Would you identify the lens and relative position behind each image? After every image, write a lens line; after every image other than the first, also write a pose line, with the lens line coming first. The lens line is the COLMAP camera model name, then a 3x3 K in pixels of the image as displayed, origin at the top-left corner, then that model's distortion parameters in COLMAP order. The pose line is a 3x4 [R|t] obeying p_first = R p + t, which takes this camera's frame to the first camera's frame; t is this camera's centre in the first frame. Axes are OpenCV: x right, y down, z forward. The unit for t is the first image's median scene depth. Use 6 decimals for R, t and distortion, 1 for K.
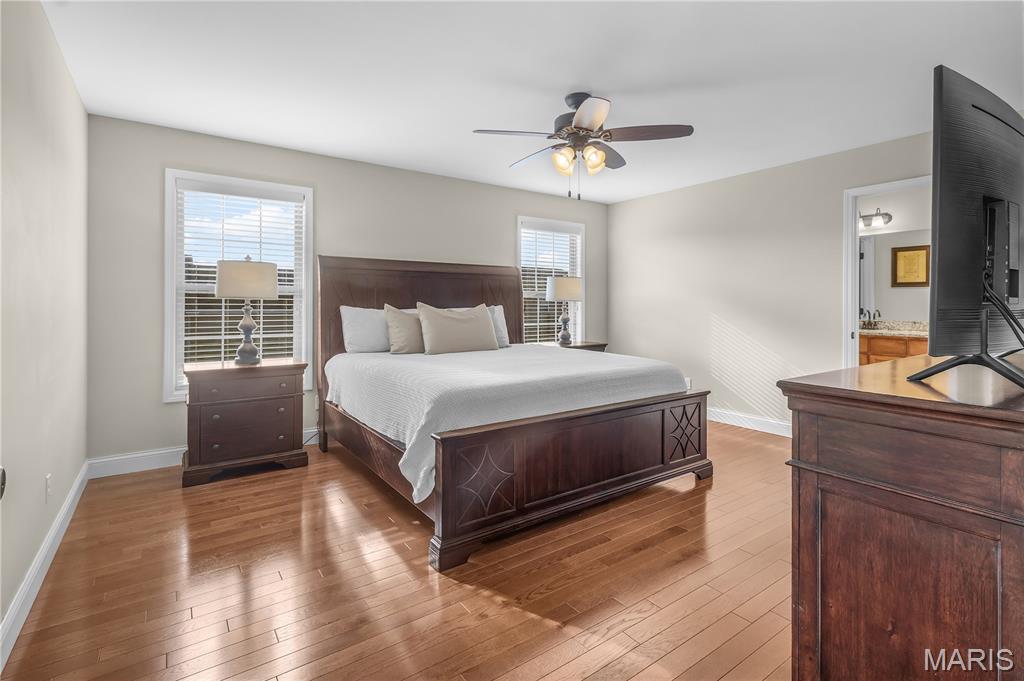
lens RADIAL K [[481.6, 0, 529.3], [0, 481.6, 311.0], [0, 0, 1]] dist [0.000111, -0.000232]
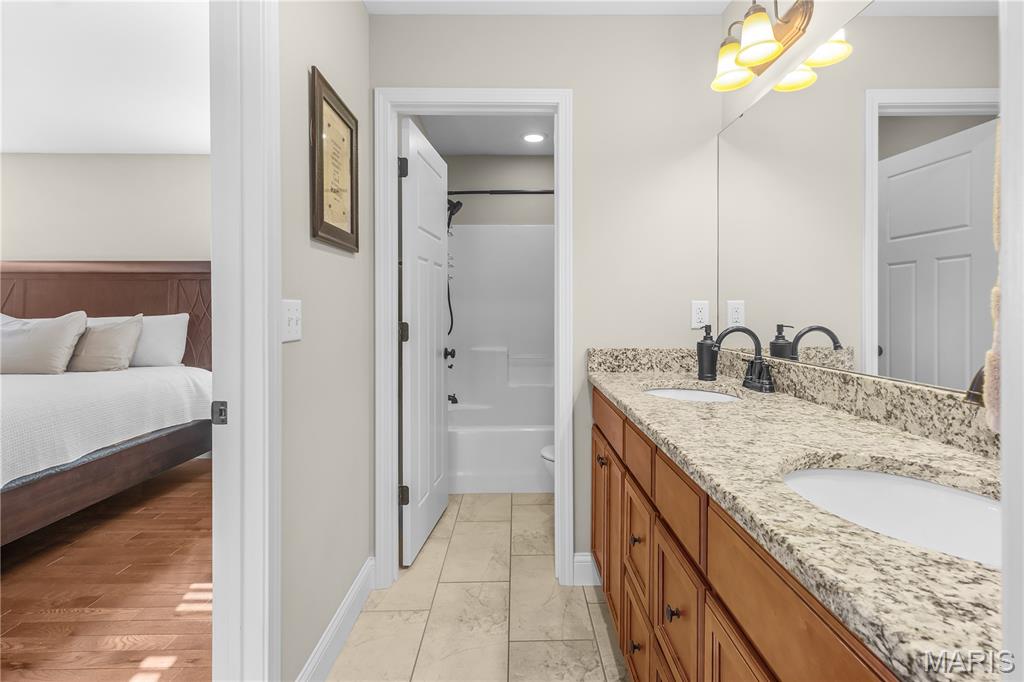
lens RADIAL K [[481.0, 0, 523.3], [0, 481.0, 323.5], [0, 0, 1]] dist [0.002055, 0.000277]
pose [[0.814654, 0.011652, -0.579831, 0.739782], [0.001935, 0.999738, 0.022809, -0.011632], [0.579944, -0.019704, 0.814418, 0.656105]]
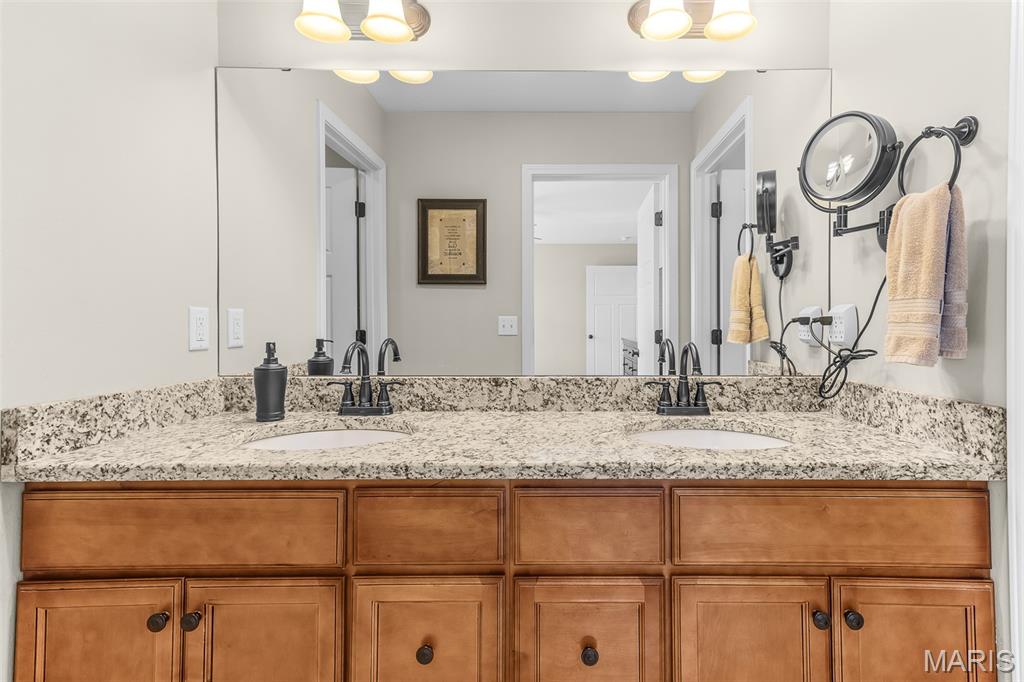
lens RADIAL K [[493.5, 0, 560.2], [0, 493.5, 337.1], [0, 0, 1]] dist [0.026854, 0.000149]
pose [[0.586826, -0.022446, 0.809402, 0.541844], [0.003642, 0.999679, 0.025082, -0.010909], [-0.809705, -0.011771, 0.586719, 0.742190]]
